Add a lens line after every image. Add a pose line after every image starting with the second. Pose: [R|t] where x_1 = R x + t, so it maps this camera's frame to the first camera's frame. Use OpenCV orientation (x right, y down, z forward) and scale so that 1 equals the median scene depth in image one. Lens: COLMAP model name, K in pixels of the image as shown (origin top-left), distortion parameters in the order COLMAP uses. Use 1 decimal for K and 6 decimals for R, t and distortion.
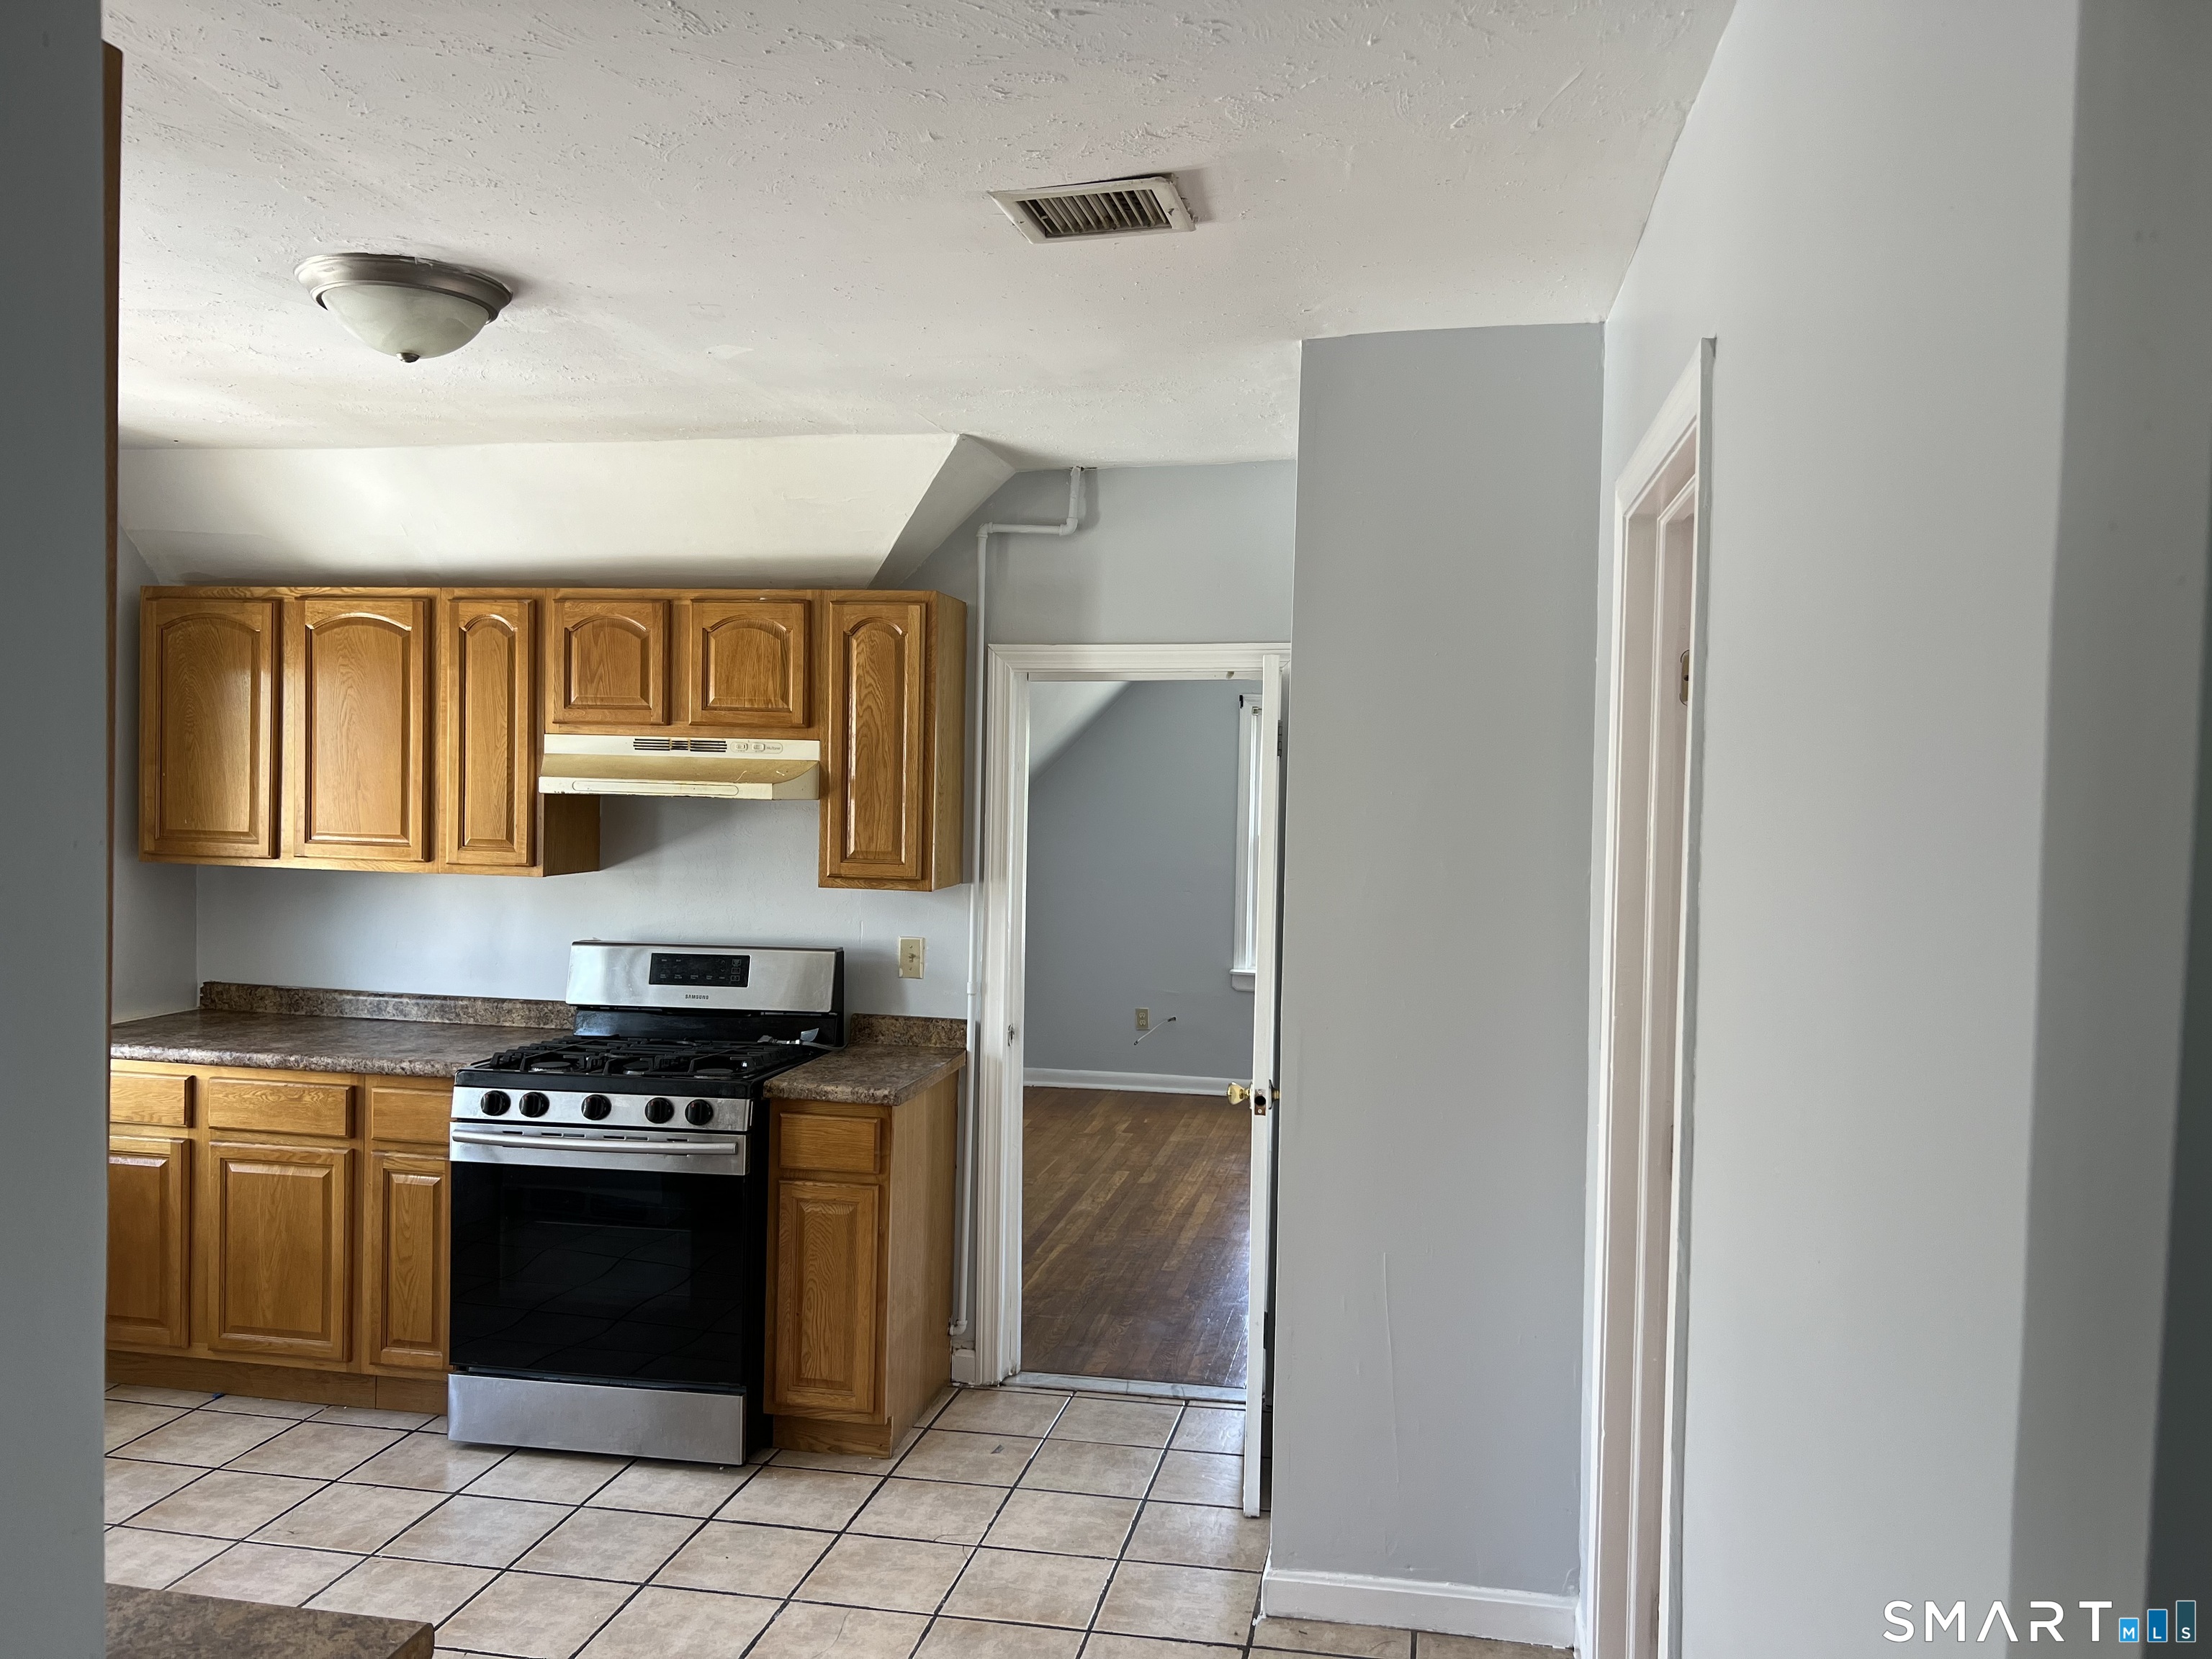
lens RADIAL K [[1637.2, 0, 1106.0], [0, 1637.2, 829.5], [0, 0, 1]] dist [0.165127, -0.370872]
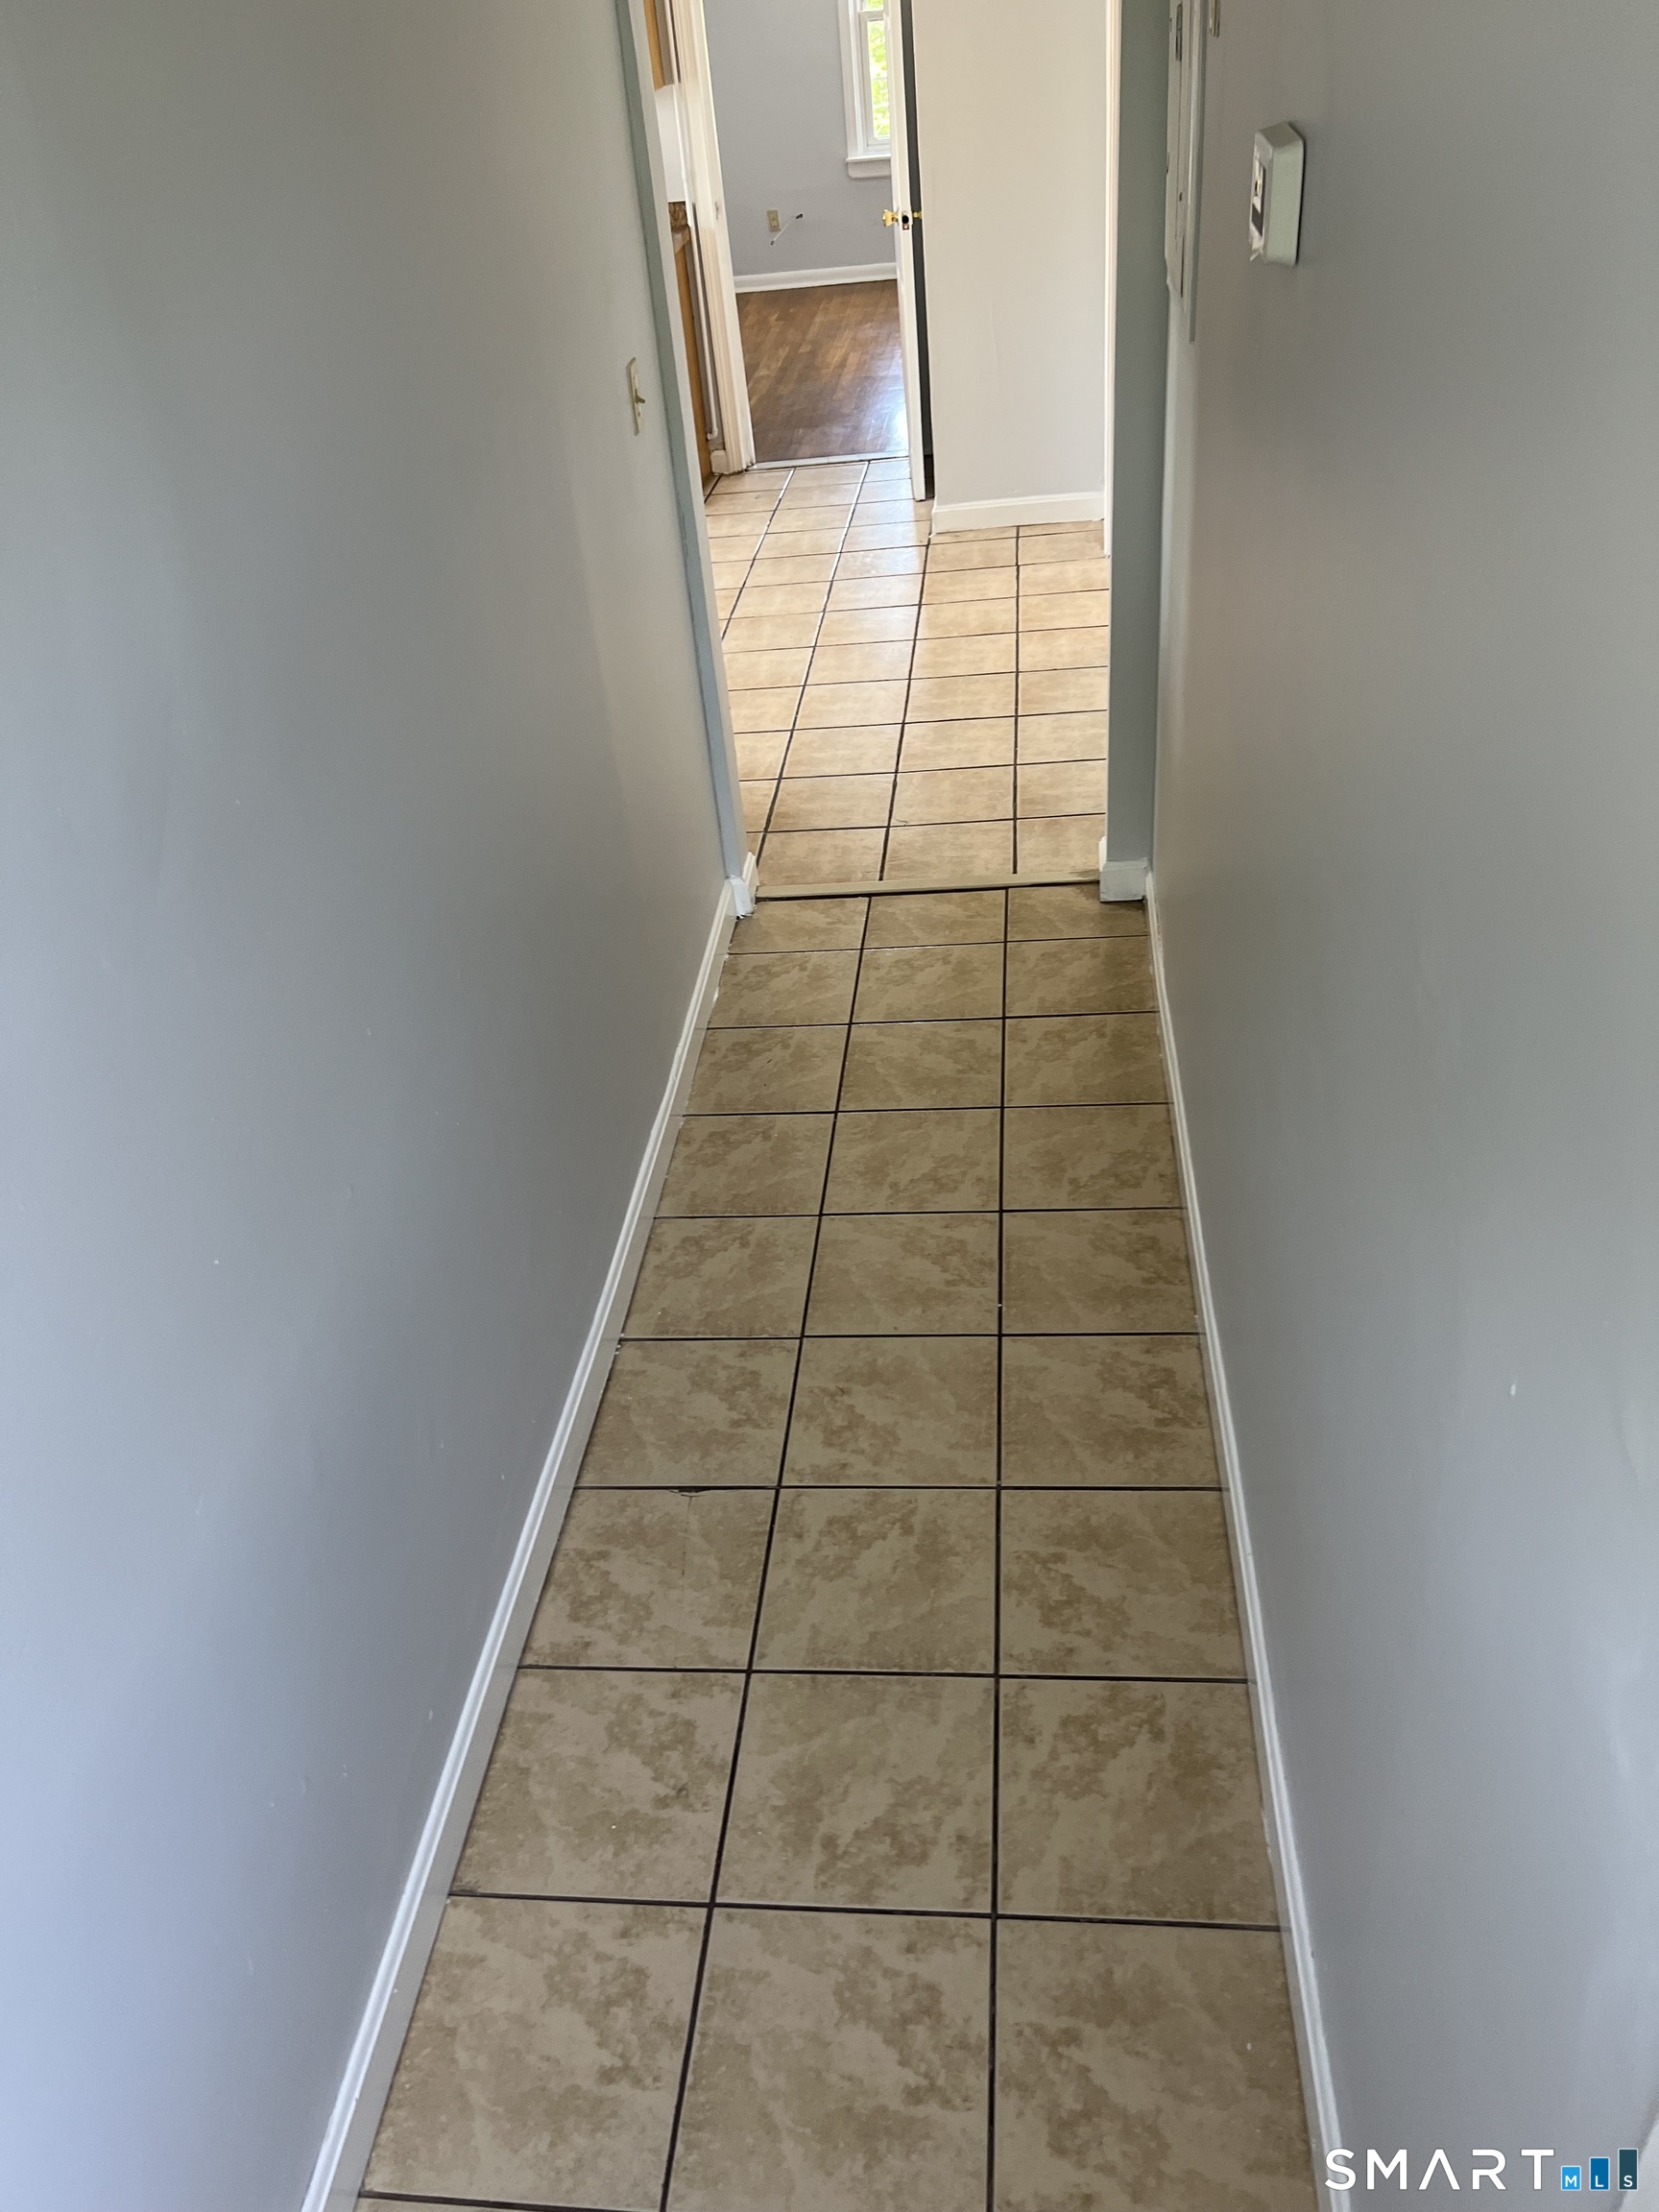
lens RADIAL K [[1637.2, 0, 829.5], [0, 1637.2, 1106.0], [0, 0, 1]] dist [0.165127, -0.370872]
pose [[0.987959, -0.153457, 0.019671, -0.106182], [0.118392, 0.831736, 0.542401, 0.002386], [-0.099597, -0.533542, 0.839889, -0.589560]]
